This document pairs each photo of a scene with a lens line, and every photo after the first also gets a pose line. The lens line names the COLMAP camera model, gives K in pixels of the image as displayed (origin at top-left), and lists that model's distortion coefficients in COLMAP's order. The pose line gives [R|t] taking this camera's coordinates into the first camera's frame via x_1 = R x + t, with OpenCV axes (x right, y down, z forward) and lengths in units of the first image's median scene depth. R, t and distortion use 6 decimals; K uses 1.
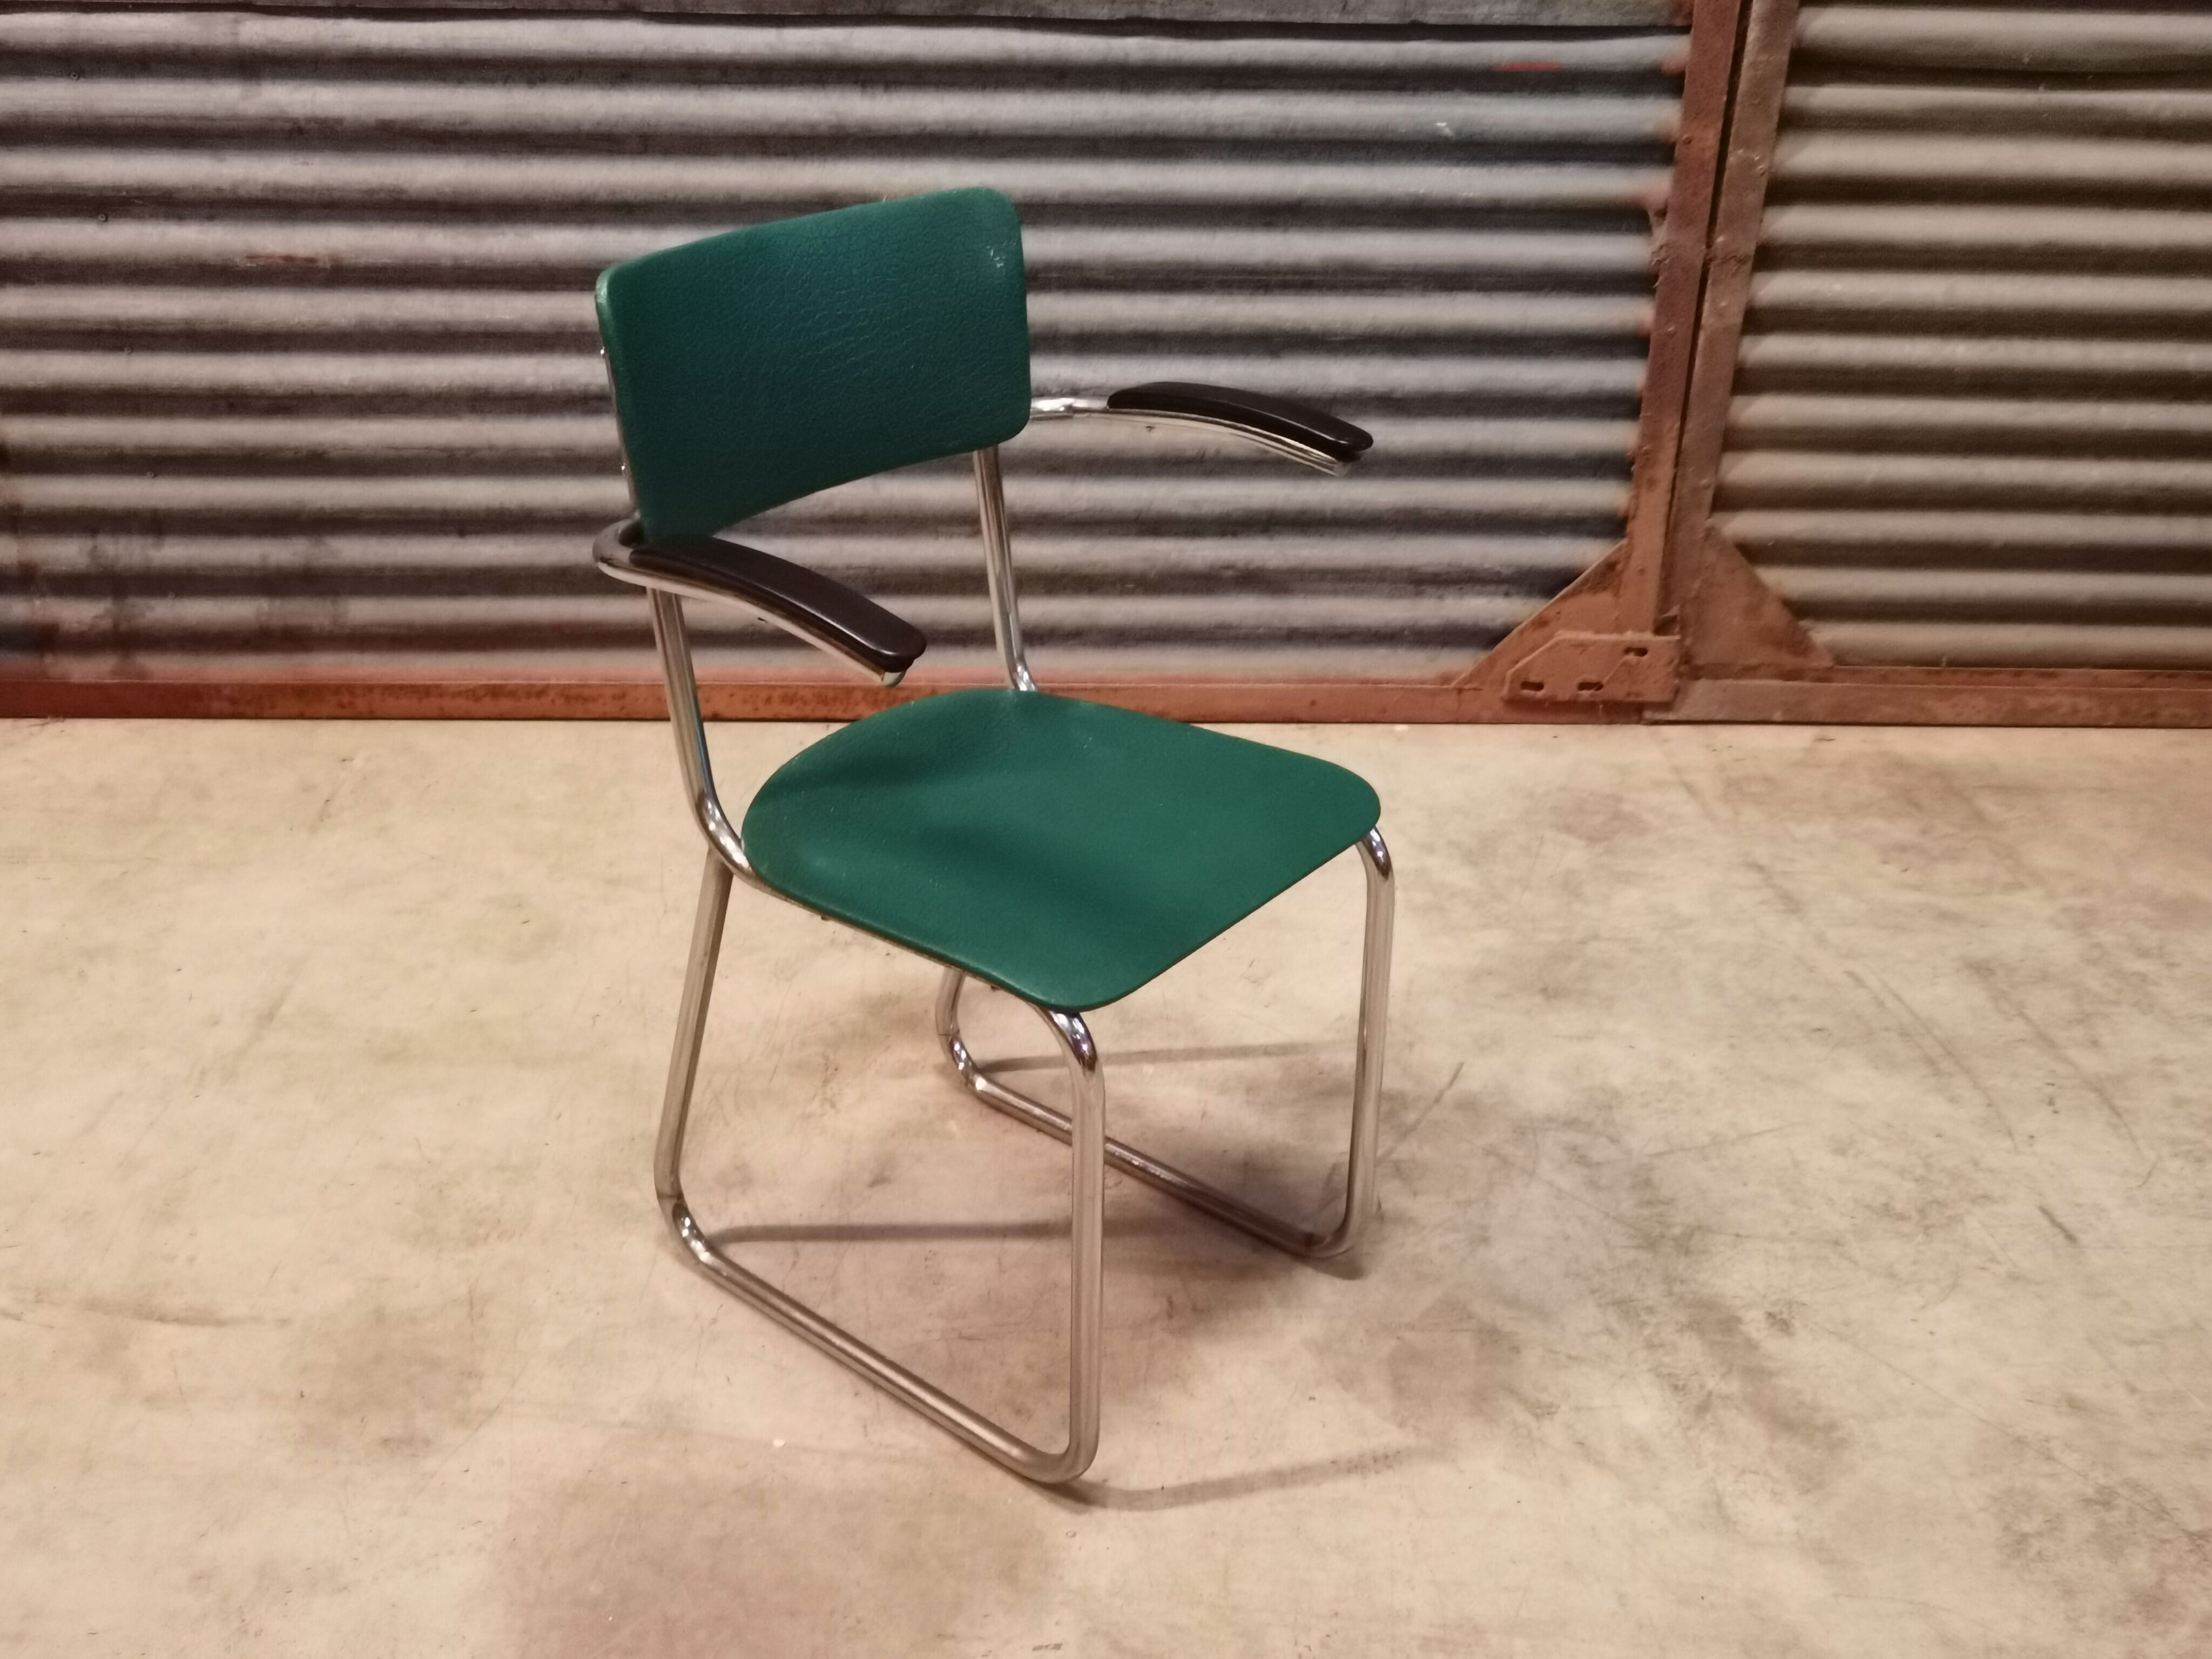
lens RADIAL K [[2231.2, 0, 1102.3], [0, 2231.2, 775.2], [0, 0, 1]] dist [-0.004553, 0.000000]
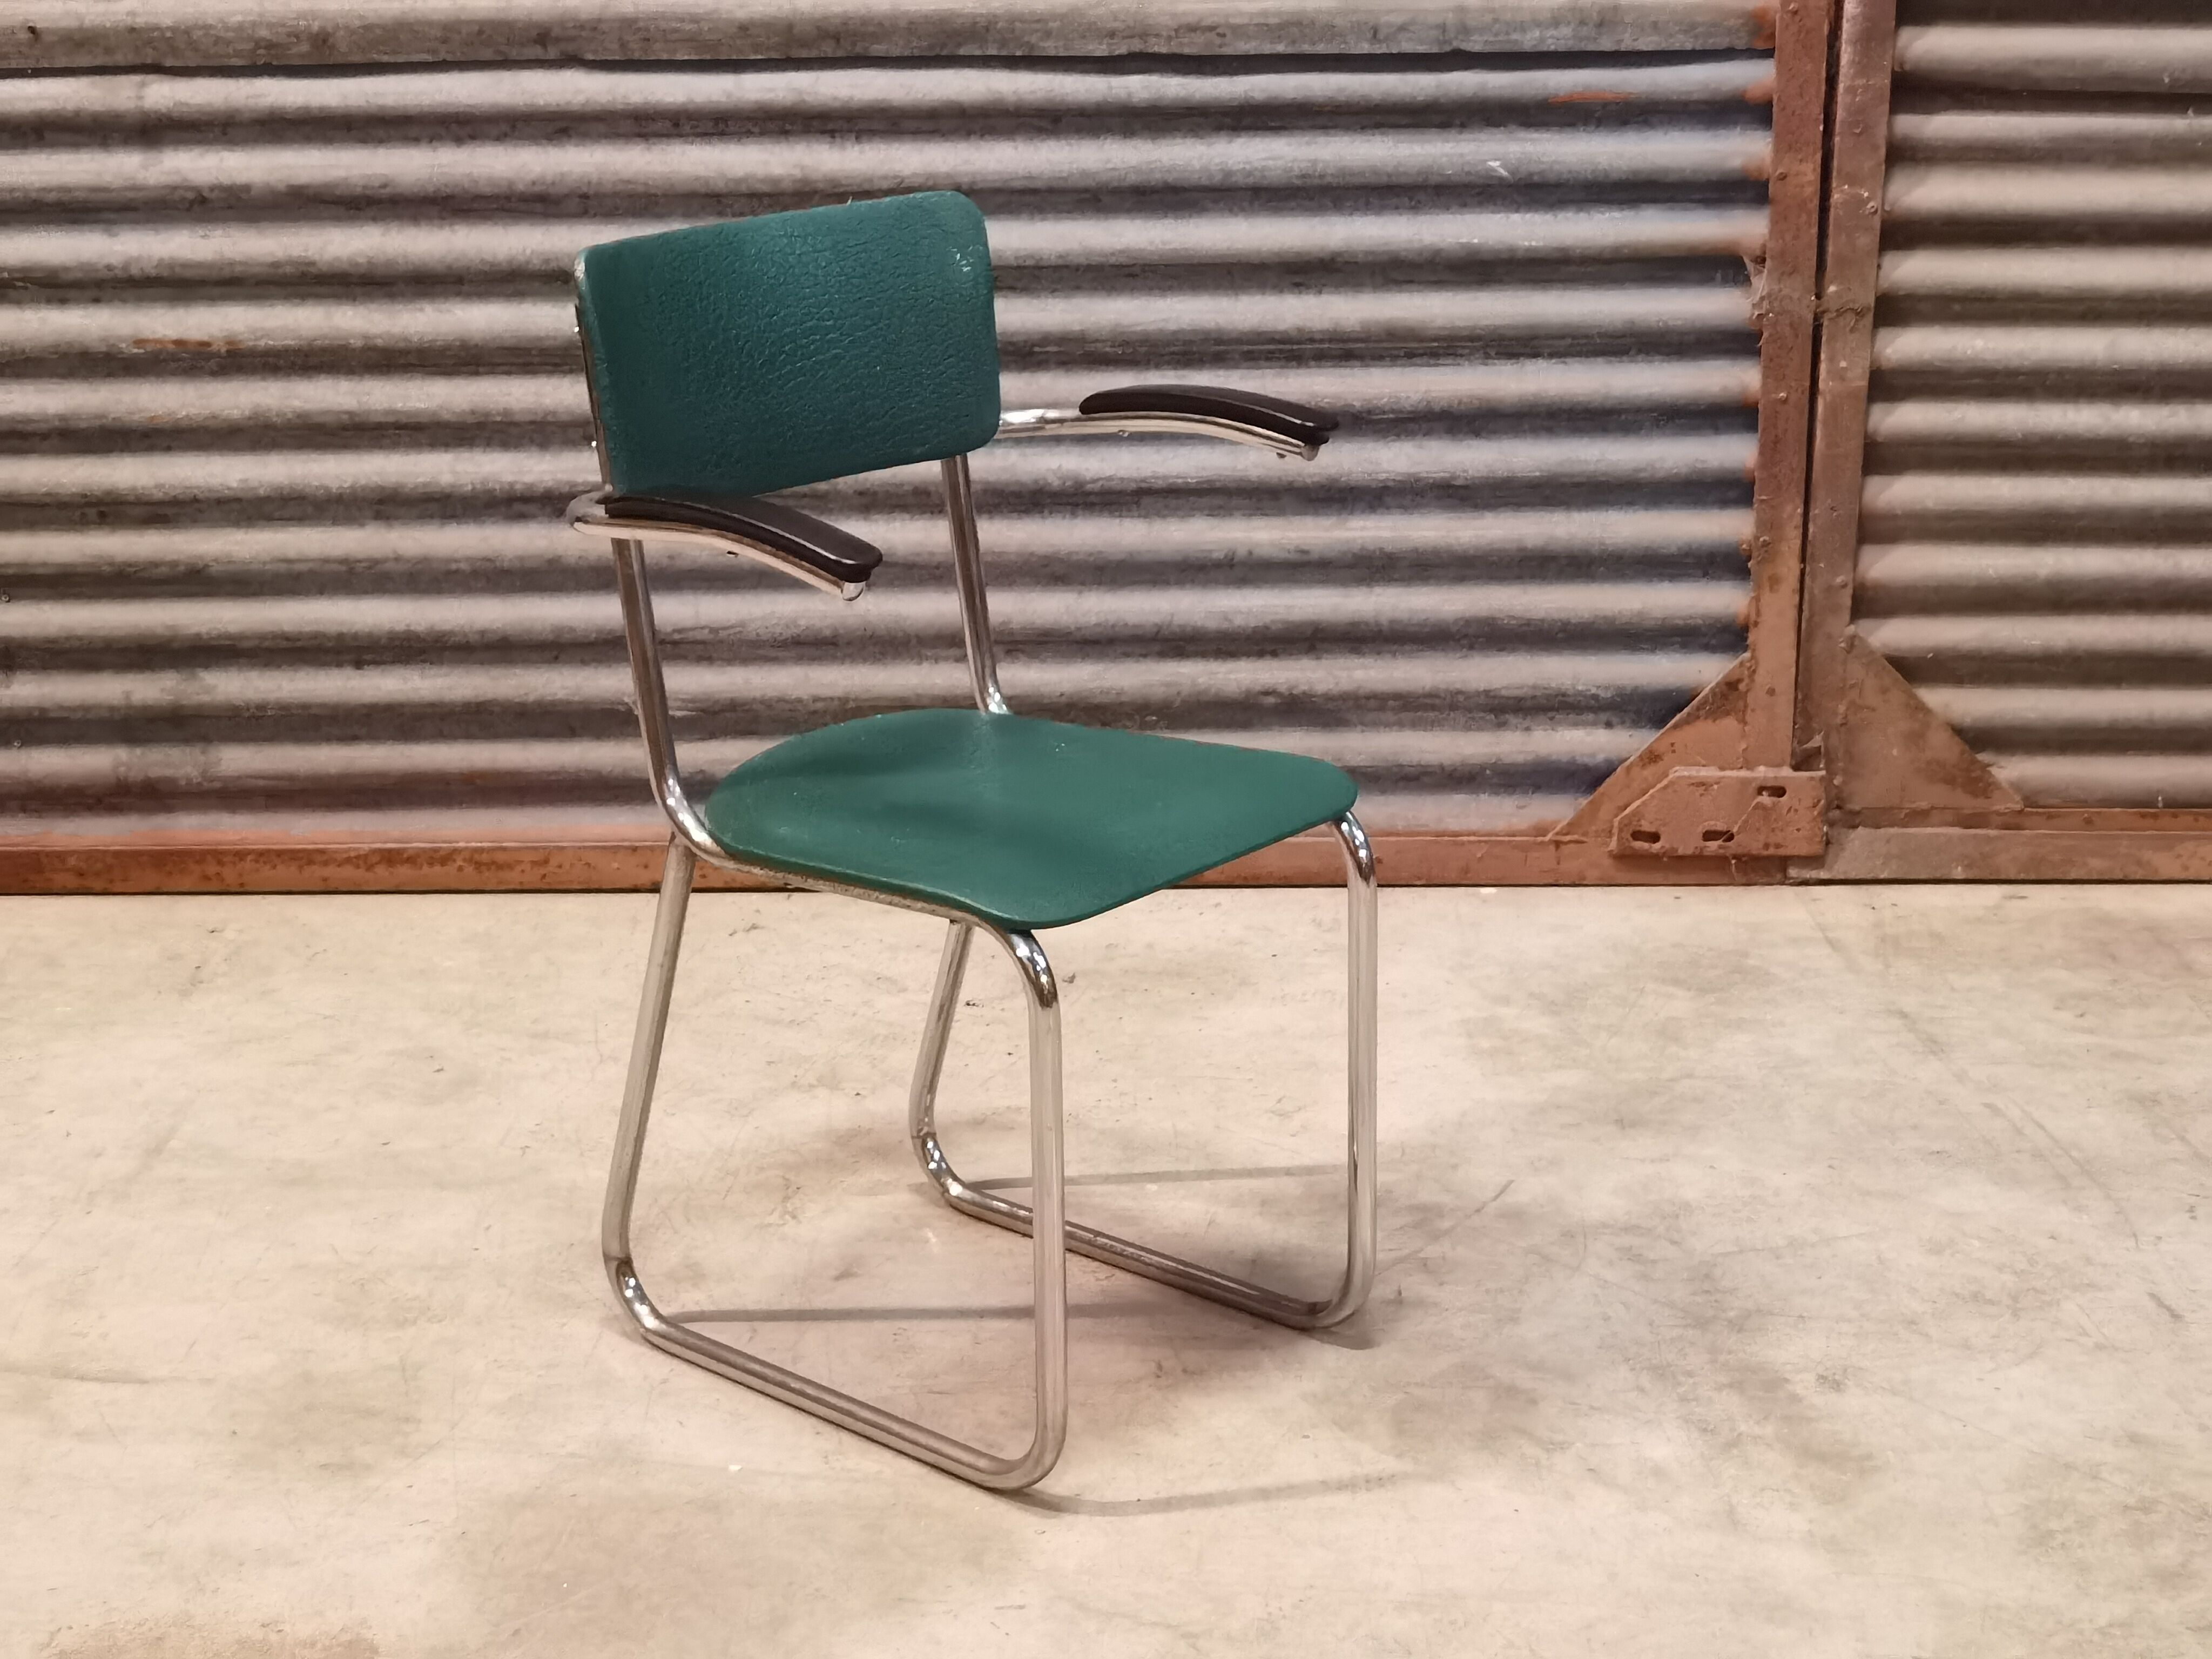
lens RADIAL K [[3750.2, 0, 1076.6], [0, 3750.2, 818.2], [0, 0, 1]] dist [-0.015836, 0.000000]
pose [[0.998909, -0.016051, -0.043852, 0.048611], [0.008941, 0.987435, -0.157771, 0.184240], [0.045833, 0.157207, 0.986502, -0.398796]]
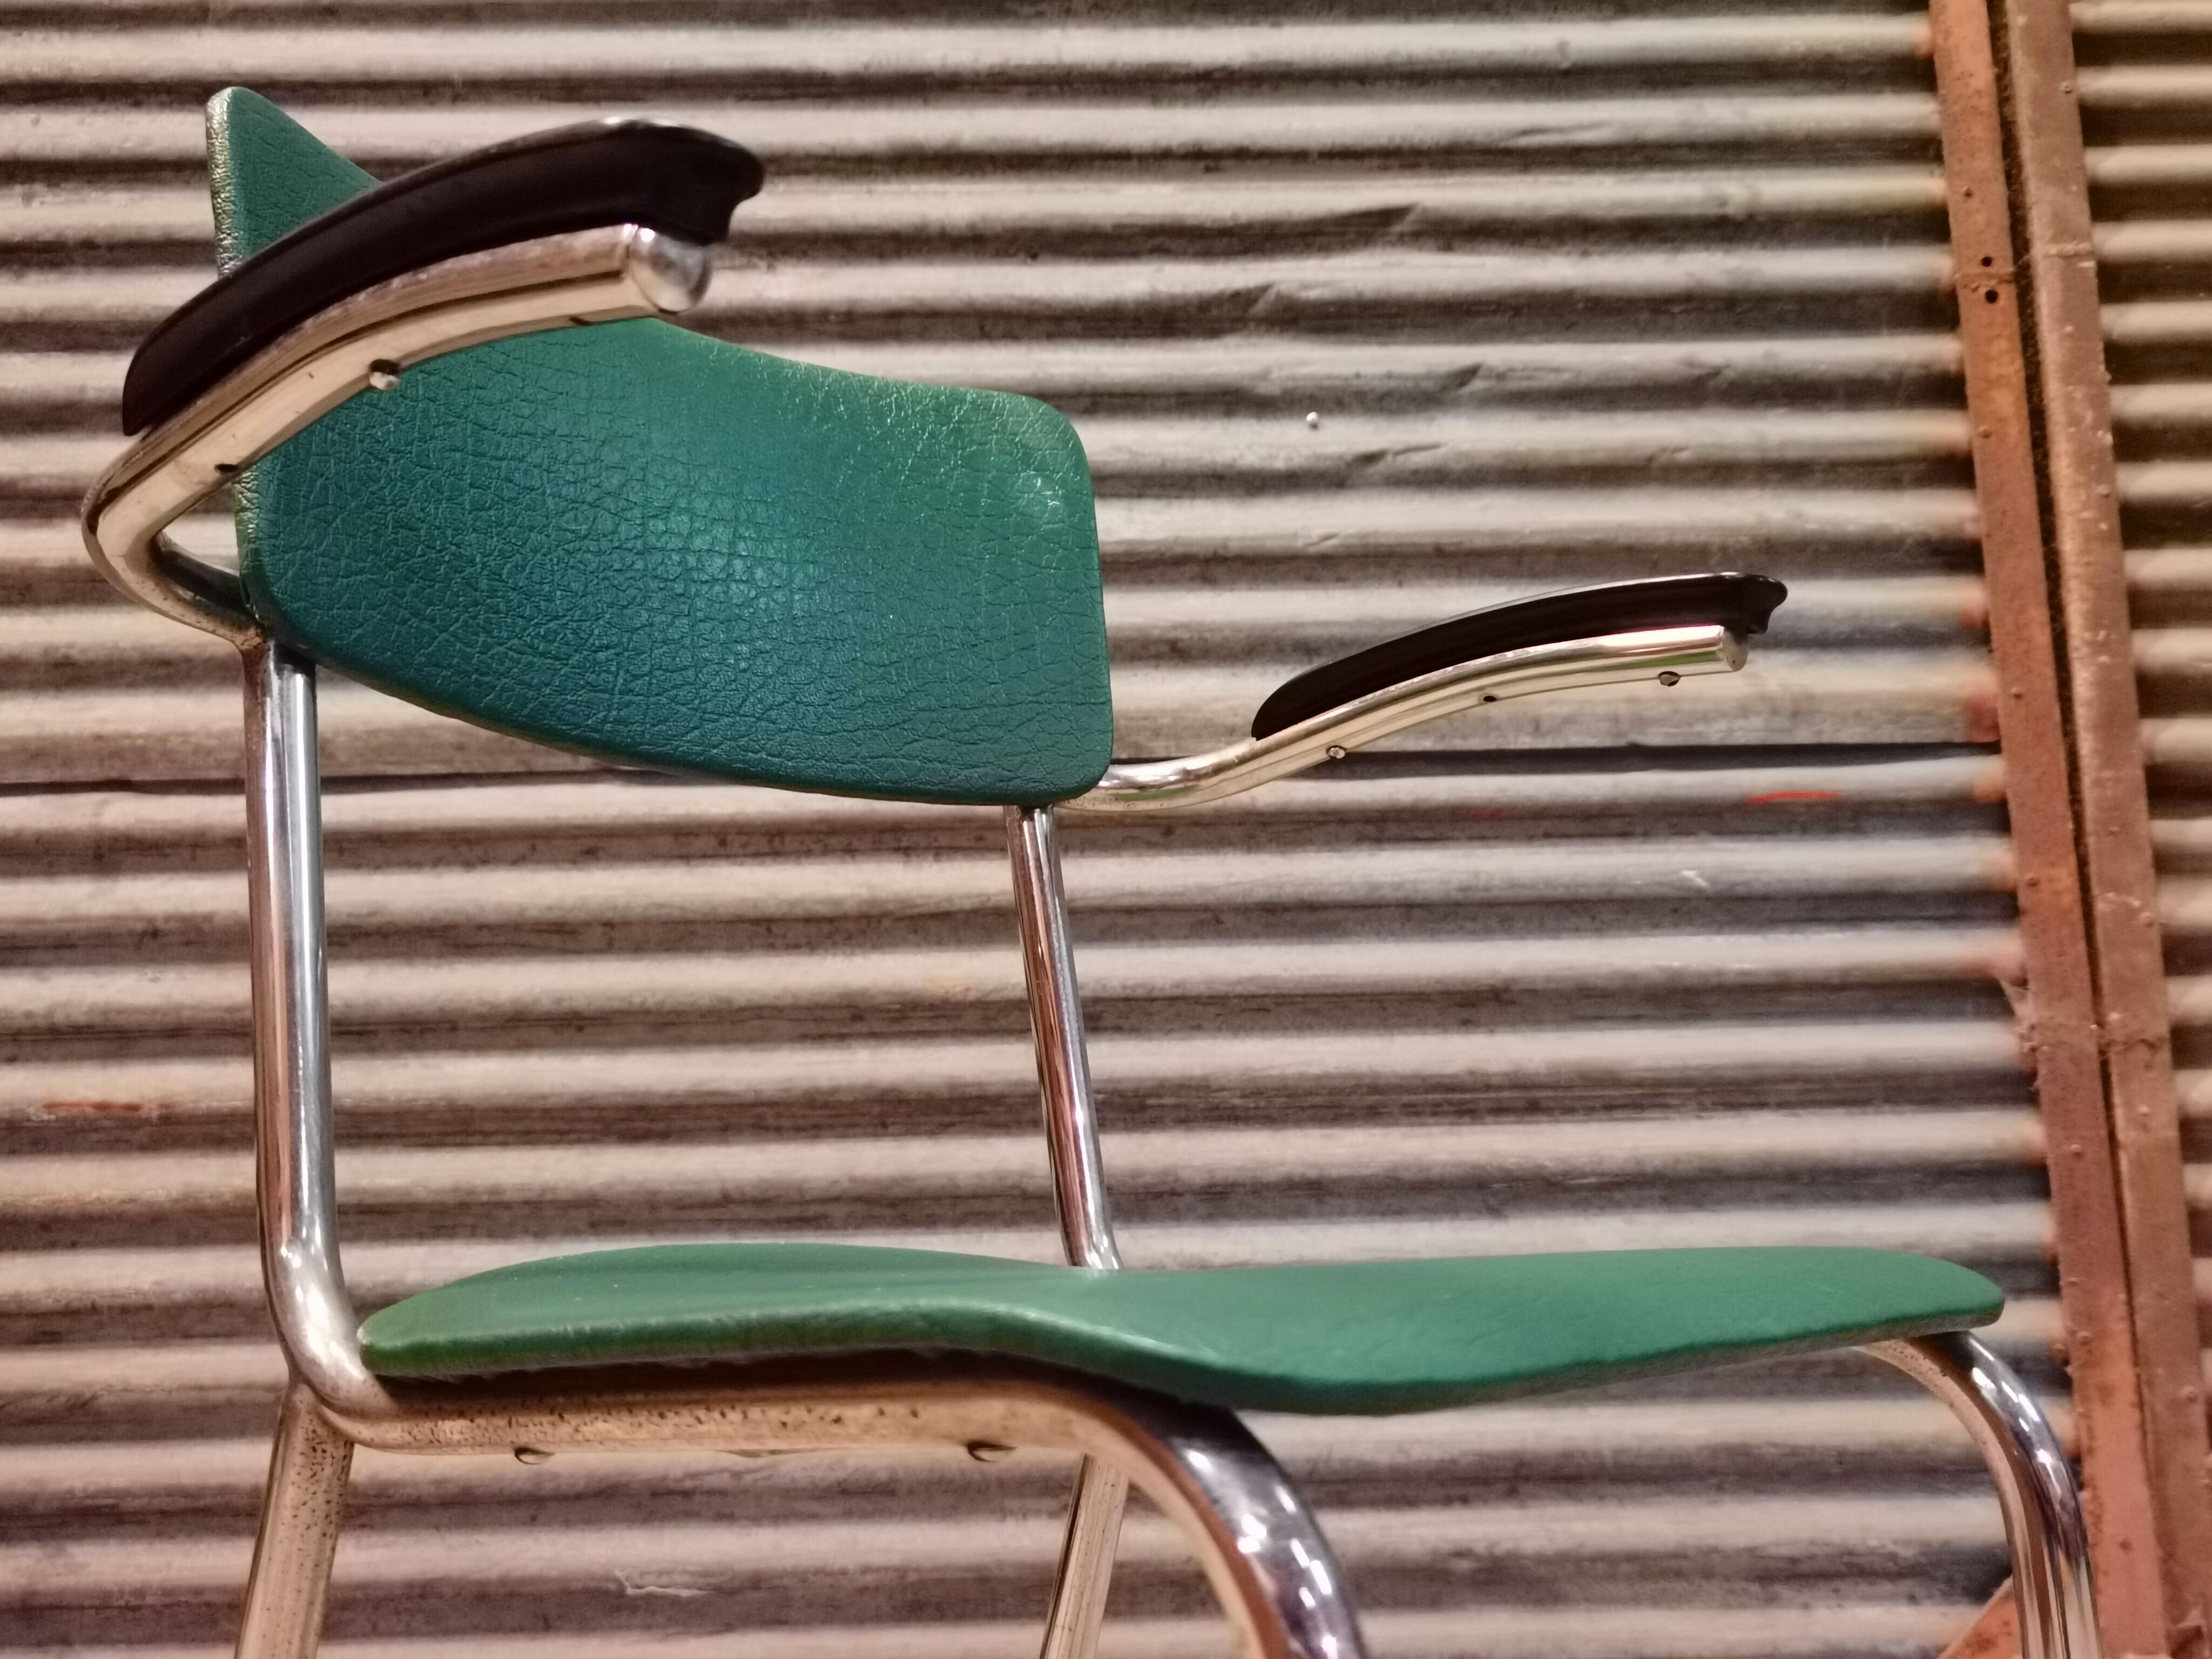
lens RADIAL K [[2122.8, 0, 1115.1], [0, 2122.8, 831.8], [0, 0, 1]] dist [0.005170, 0.000000]
pose [[0.997733, -0.052406, -0.042221, -0.005647], [0.015714, 0.791454, -0.611026, 0.118561], [0.065437, 0.608978, 0.790484, 0.417965]]
